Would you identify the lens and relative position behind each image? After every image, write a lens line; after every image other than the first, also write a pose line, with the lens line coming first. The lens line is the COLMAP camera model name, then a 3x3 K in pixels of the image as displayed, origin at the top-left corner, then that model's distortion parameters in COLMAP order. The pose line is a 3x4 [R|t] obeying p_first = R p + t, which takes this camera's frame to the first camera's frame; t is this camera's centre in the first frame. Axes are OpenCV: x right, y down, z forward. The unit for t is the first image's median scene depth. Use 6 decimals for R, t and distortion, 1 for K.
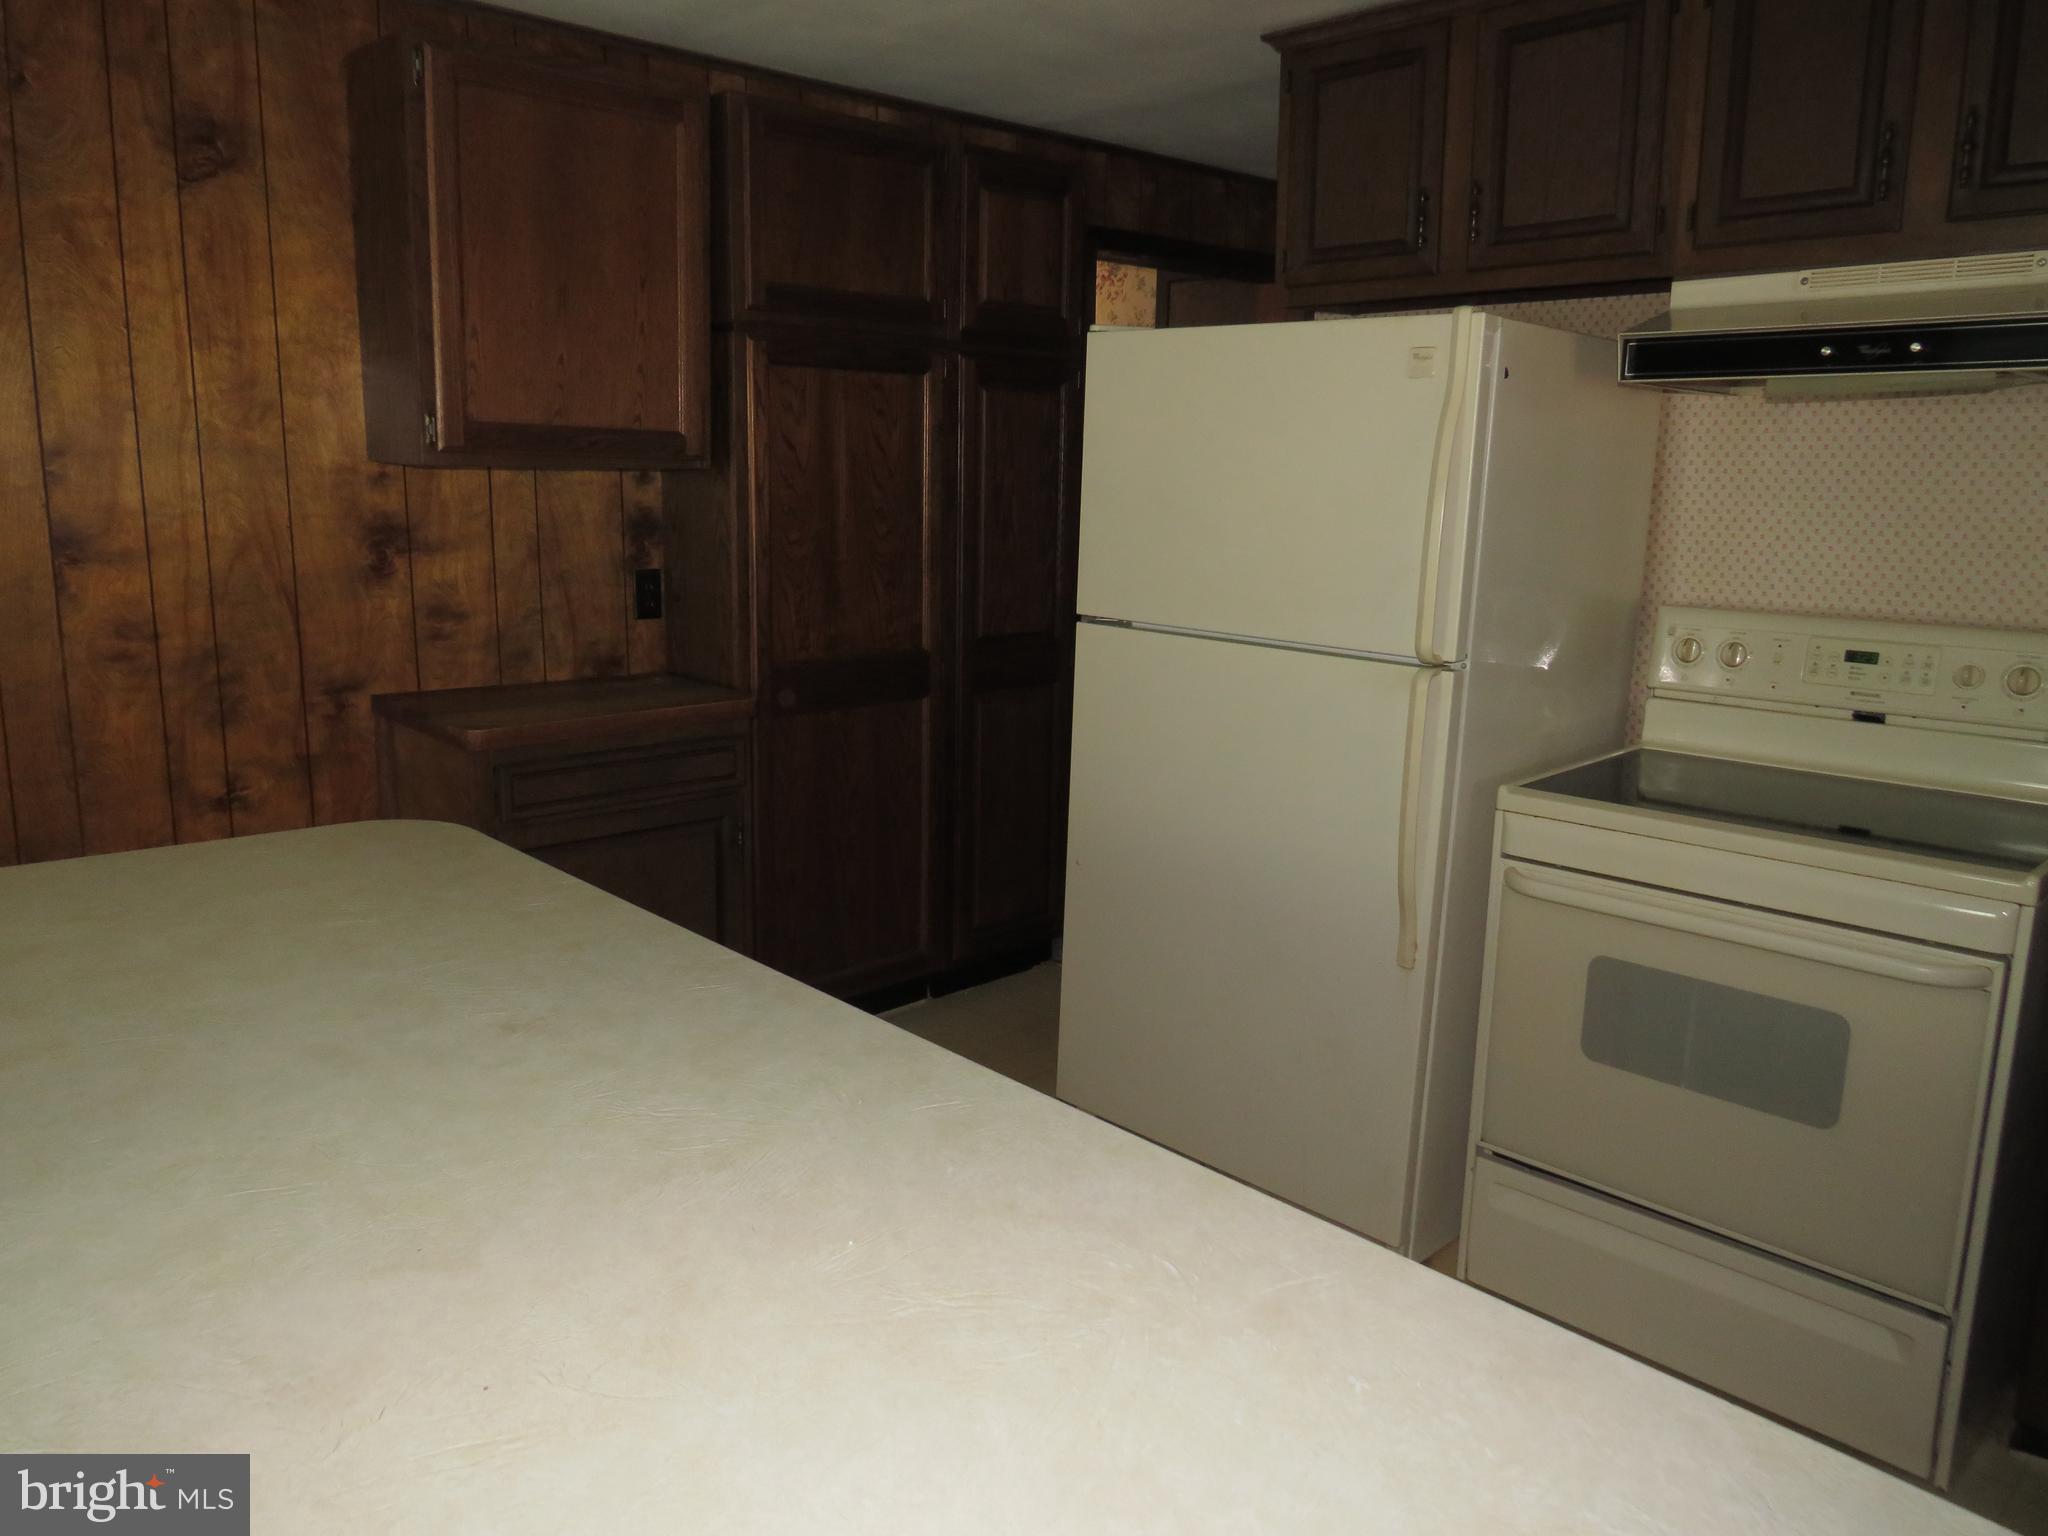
lens RADIAL K [[1437.0, 0, 1024.0], [0, 1437.0, 768.0], [0, 0, 1]] dist [-0.005993, -0.002852]
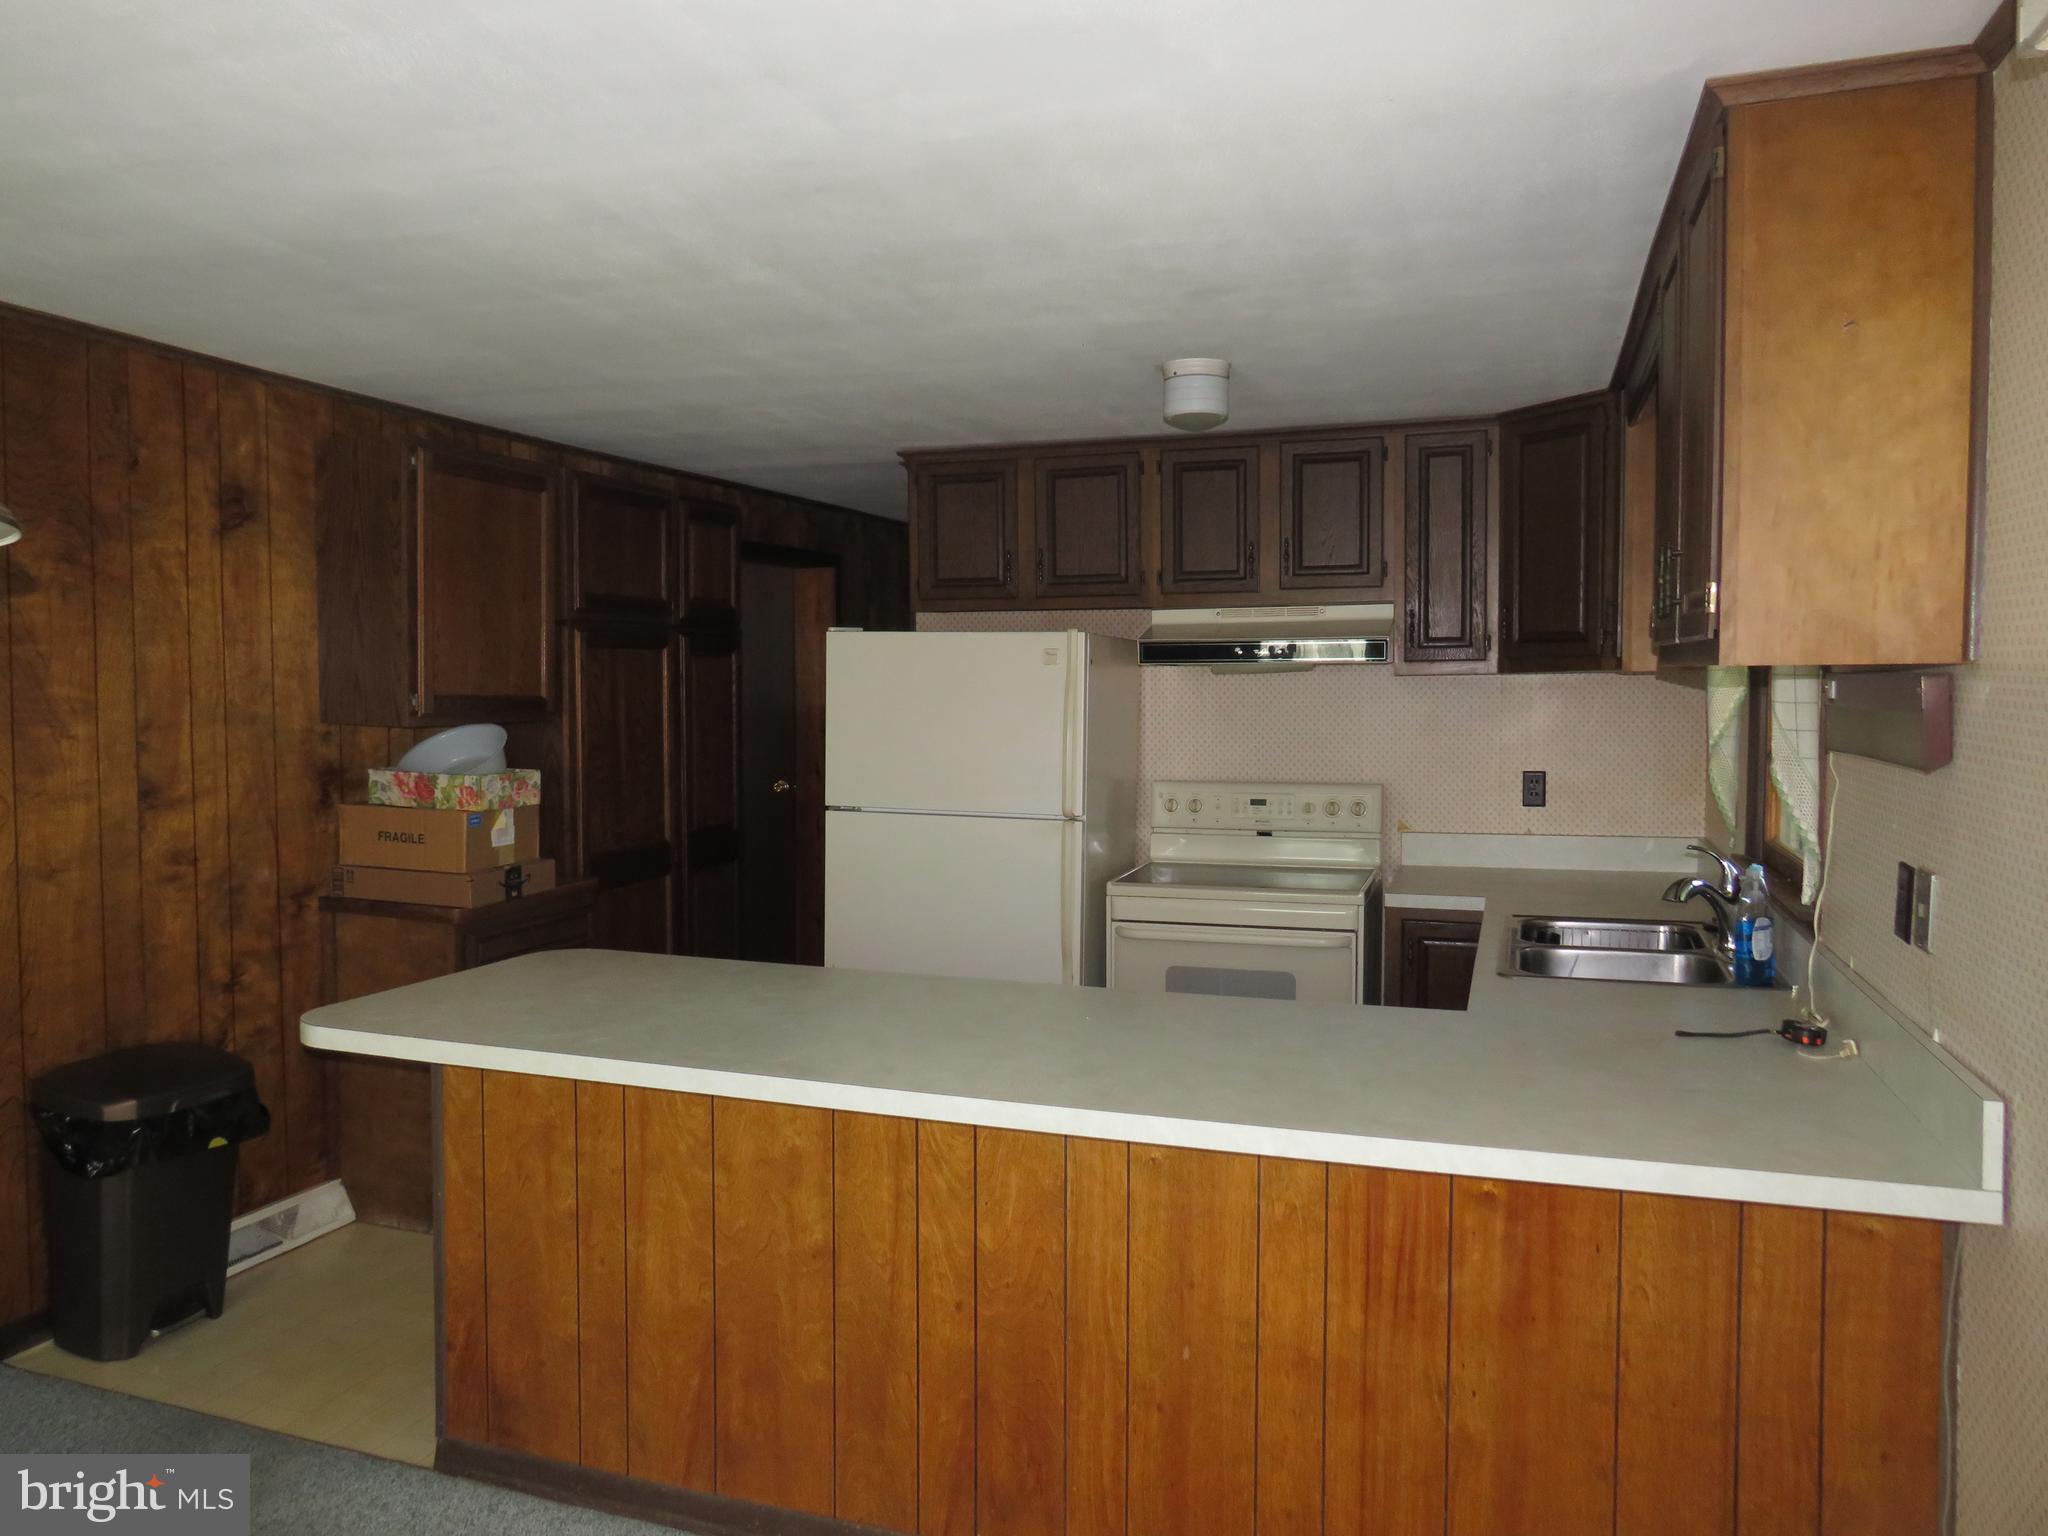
lens RADIAL K [[1418.2, 0, 996.2], [0, 1418.2, 832.0], [0, 0, 1]] dist [-0.004109, -0.000841]
pose [[0.894059, -0.064995, 0.443208, -0.525287], [0.106701, 0.991839, -0.069793, 0.052516], [-0.435055, 0.109690, 0.893698, -0.495434]]
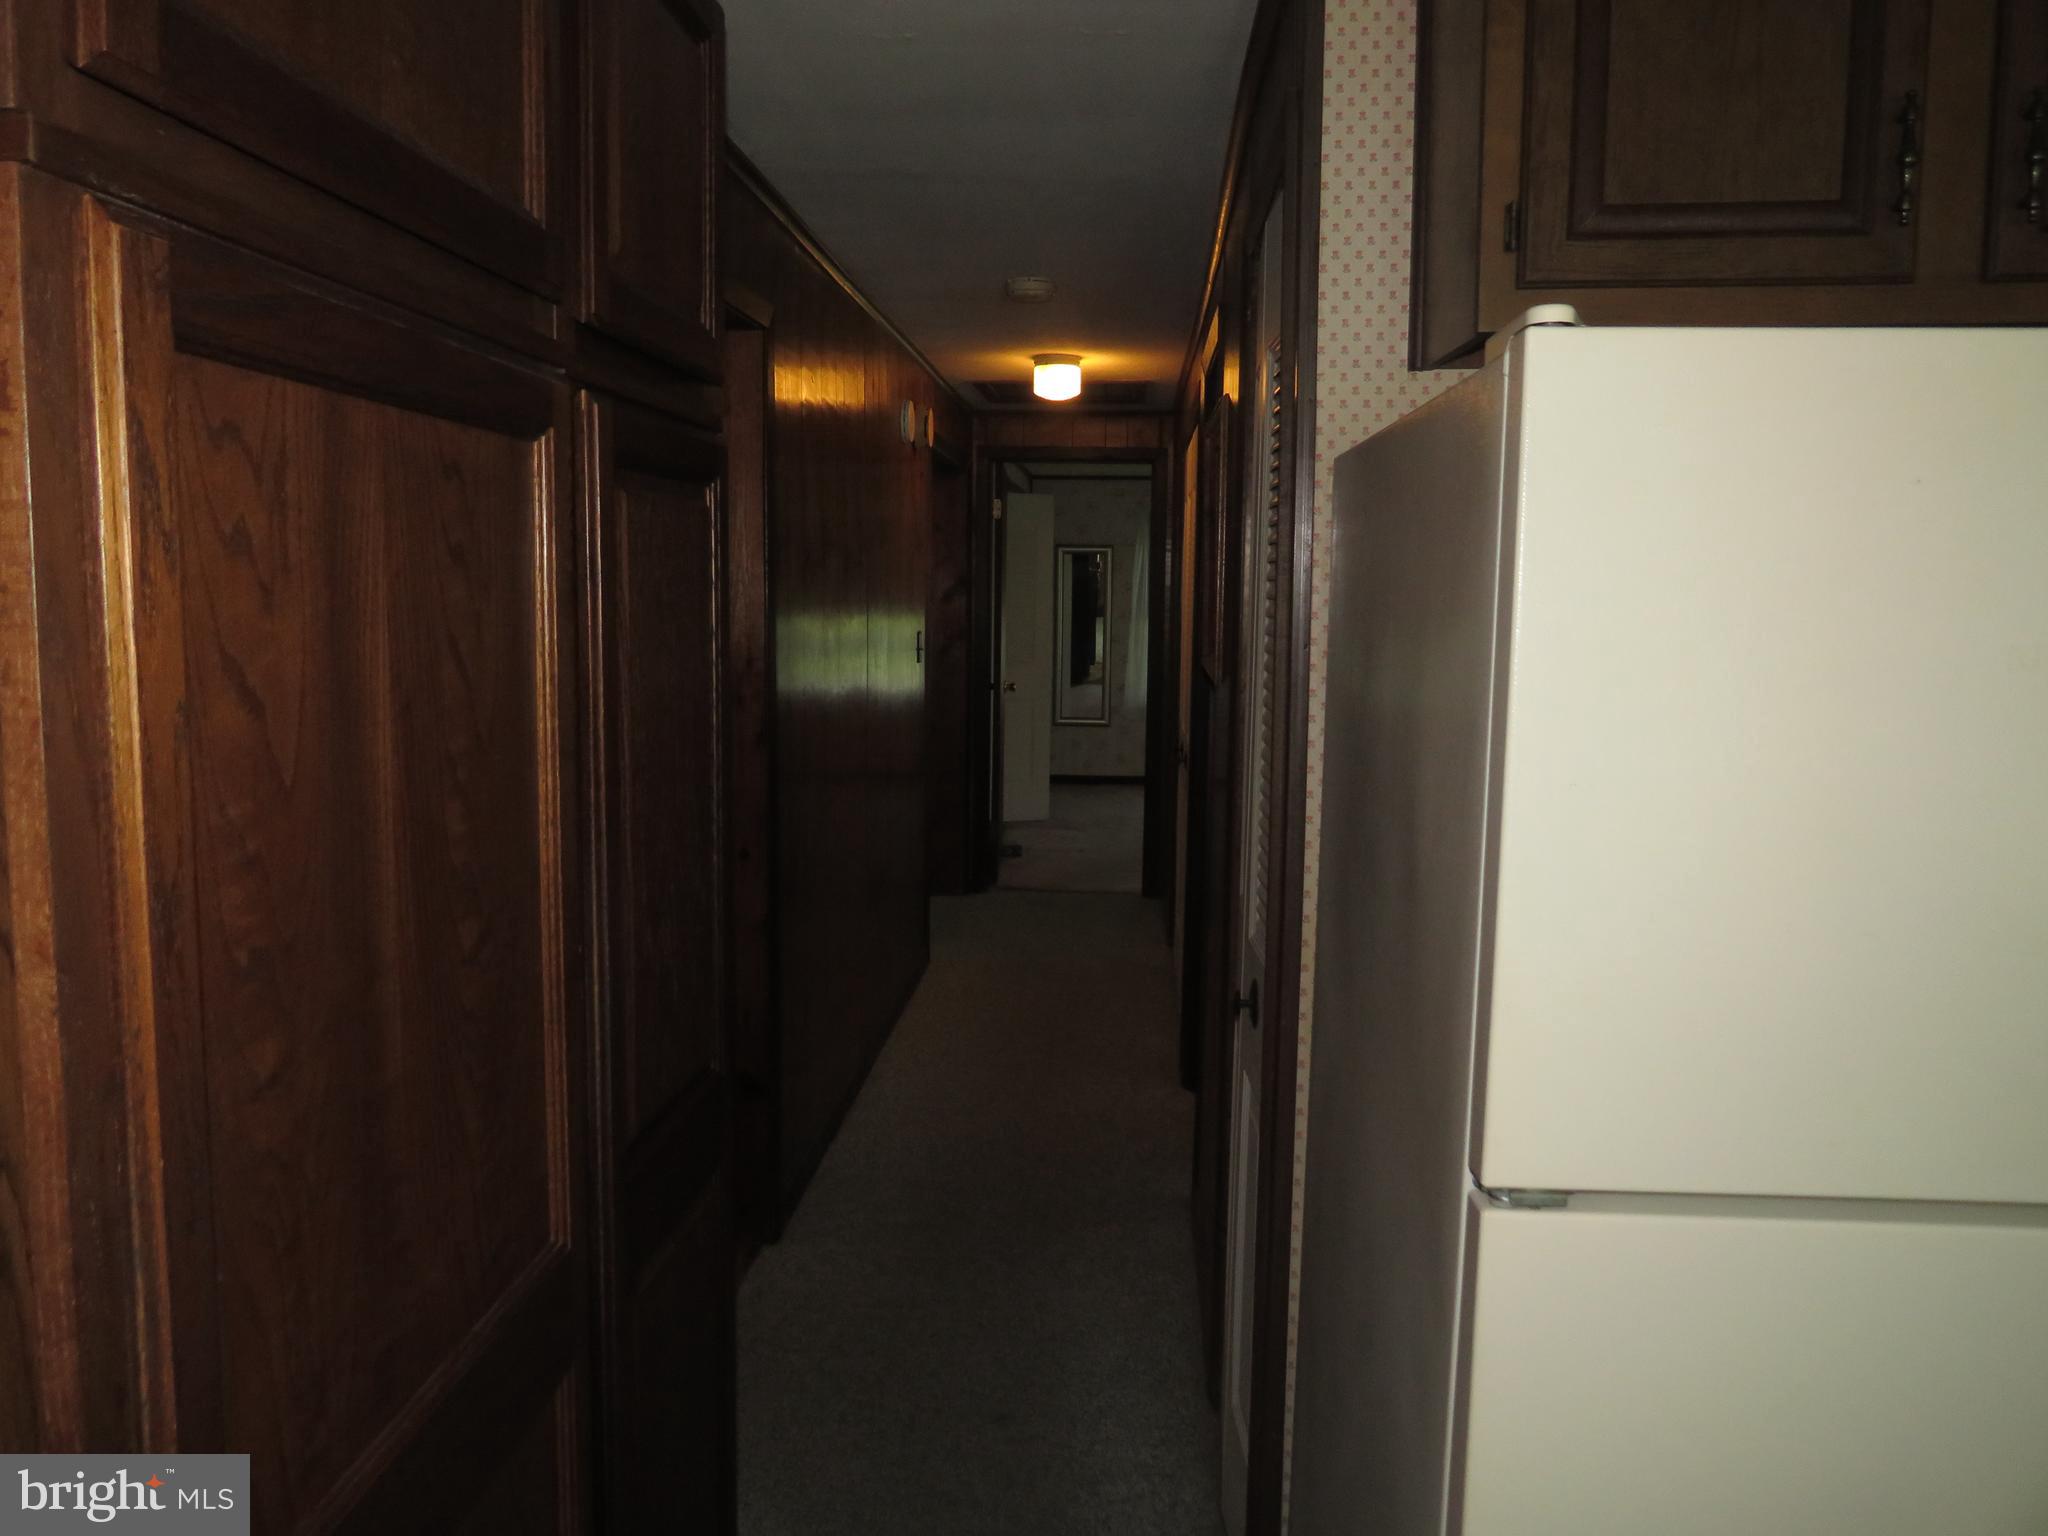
lens RADIAL K [[1425.5, 0, 986.5], [0, 1425.5, 762.7], [0, 0, 1]] dist [-0.028010, -0.002925]
pose [[0.756868, -0.093018, 0.646914, -0.263326], [0.146218, 0.988830, -0.028890, -0.223641], [-0.637001, 0.116456, 0.762015, 0.880118]]
